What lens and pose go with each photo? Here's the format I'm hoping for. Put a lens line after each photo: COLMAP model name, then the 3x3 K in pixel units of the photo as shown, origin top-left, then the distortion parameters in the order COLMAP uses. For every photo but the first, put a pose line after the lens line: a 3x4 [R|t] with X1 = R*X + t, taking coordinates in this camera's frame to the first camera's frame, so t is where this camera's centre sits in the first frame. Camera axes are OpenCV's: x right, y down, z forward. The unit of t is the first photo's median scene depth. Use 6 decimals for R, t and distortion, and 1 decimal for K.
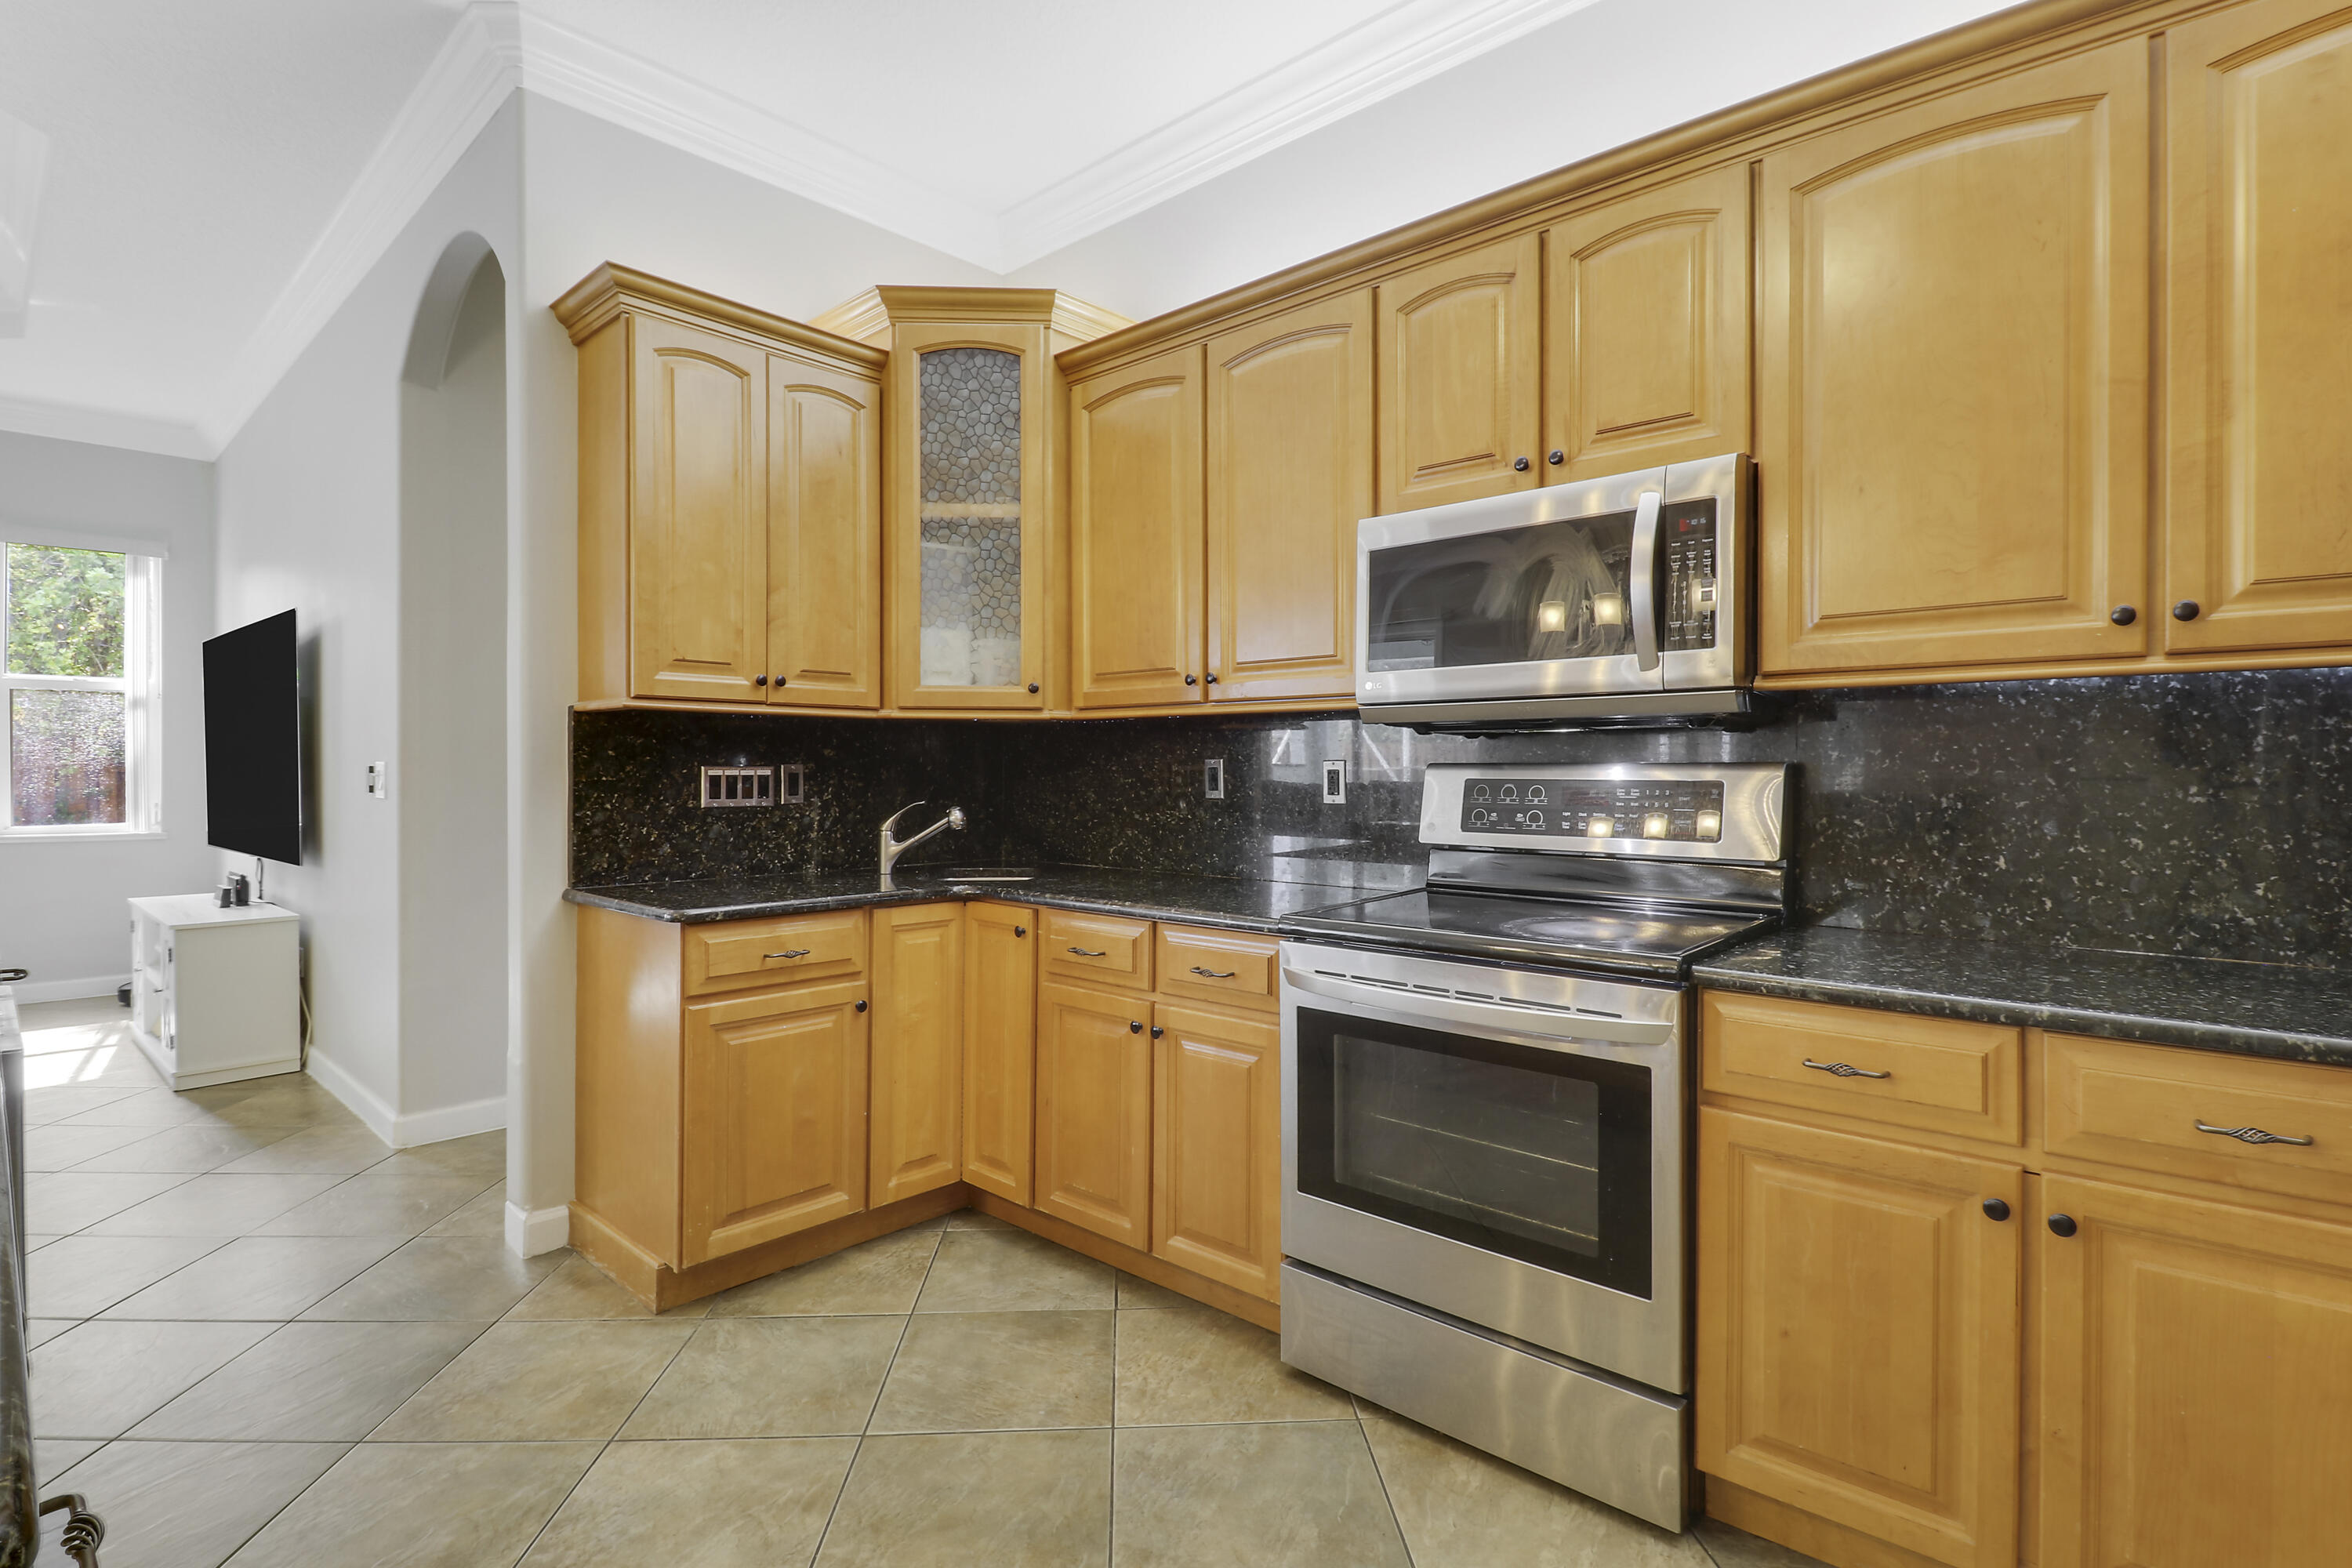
lens RADIAL K [[1100.0, 0, 1195.7], [0, 1100.0, 756.6], [0, 0, 1]] dist [-0.000150, -0.014808]
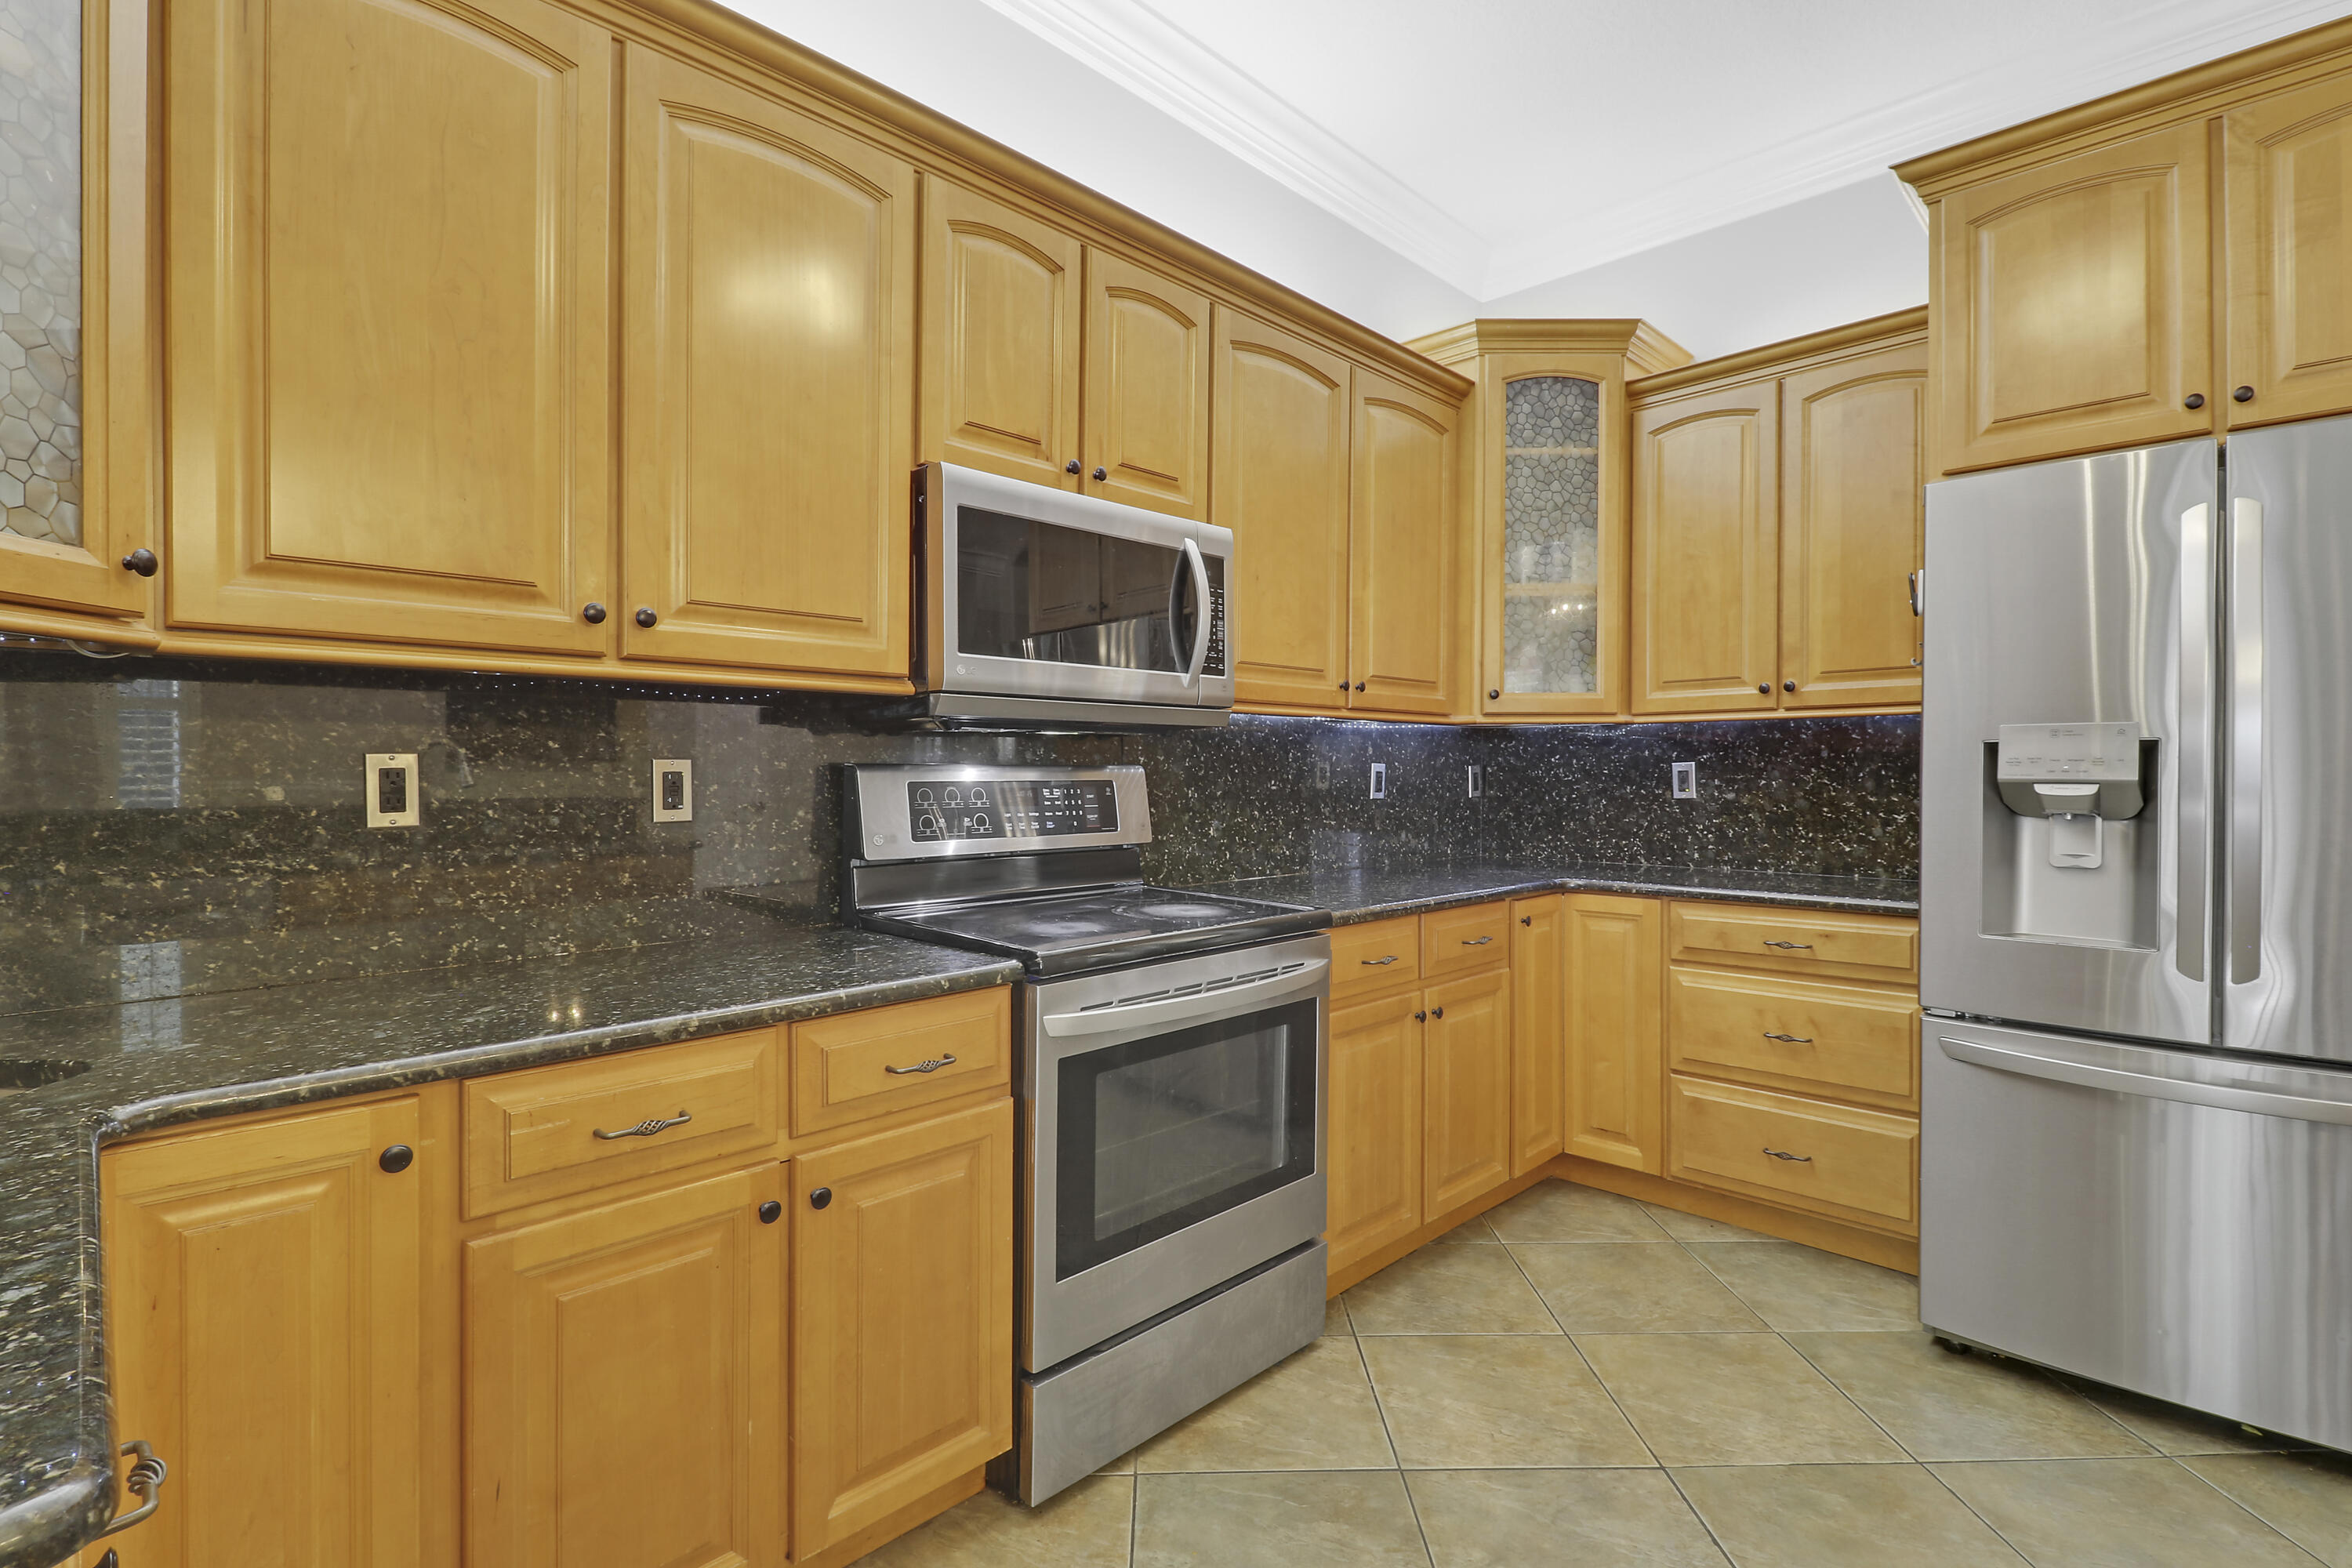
lens RADIAL K [[1094.6, 0, 1157.6], [0, 1094.6, 784.9], [0, 0, 1]] dist [0.003743, -0.012506]
pose [[0.059676, -0.014235, 0.998116, -0.553136], [-0.011064, 0.999827, 0.014921, 0.006626], [-0.998157, -0.011933, 0.059508, 0.678254]]
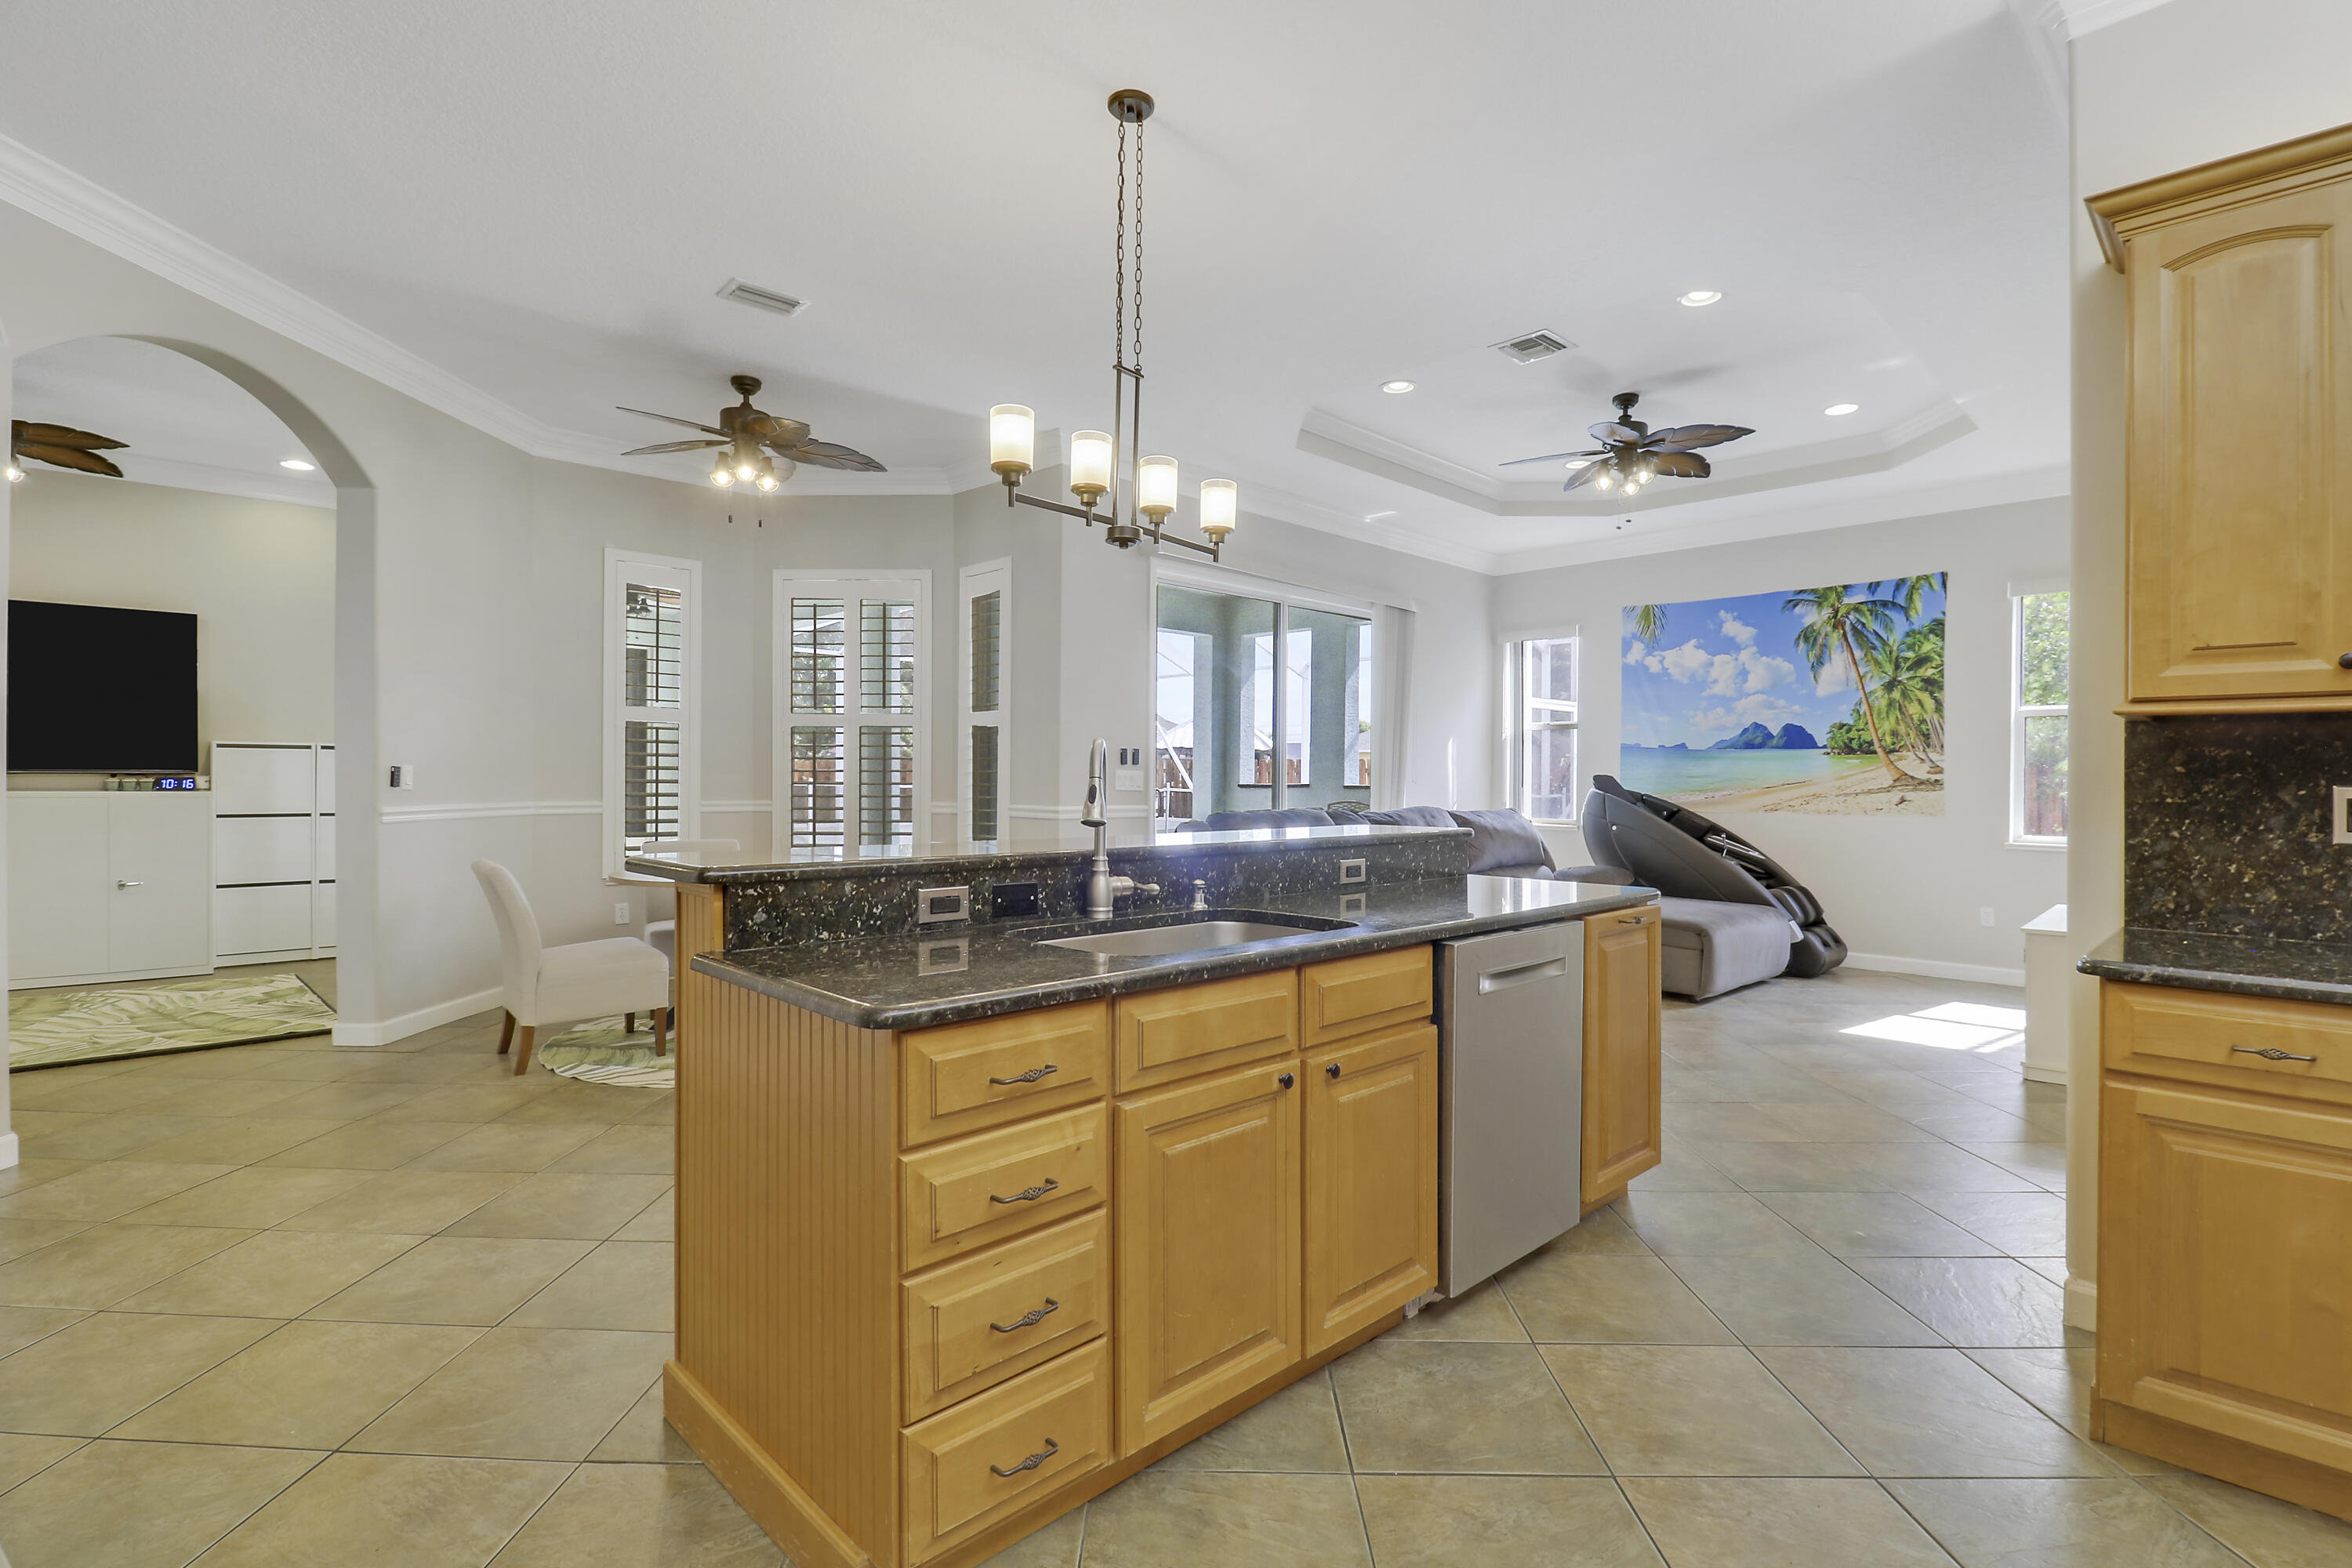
lens RADIAL K [[1106.1, 0, 1191.1], [0, 1106.1, 785.2], [0, 0, 1]] dist [-0.000591, -0.017348]
pose [[-0.073562, 0.003072, -0.997286, 0.337083], [0.004844, 0.999985, 0.002723, 0.002952], [0.997279, -0.004631, -0.073576, 0.331745]]
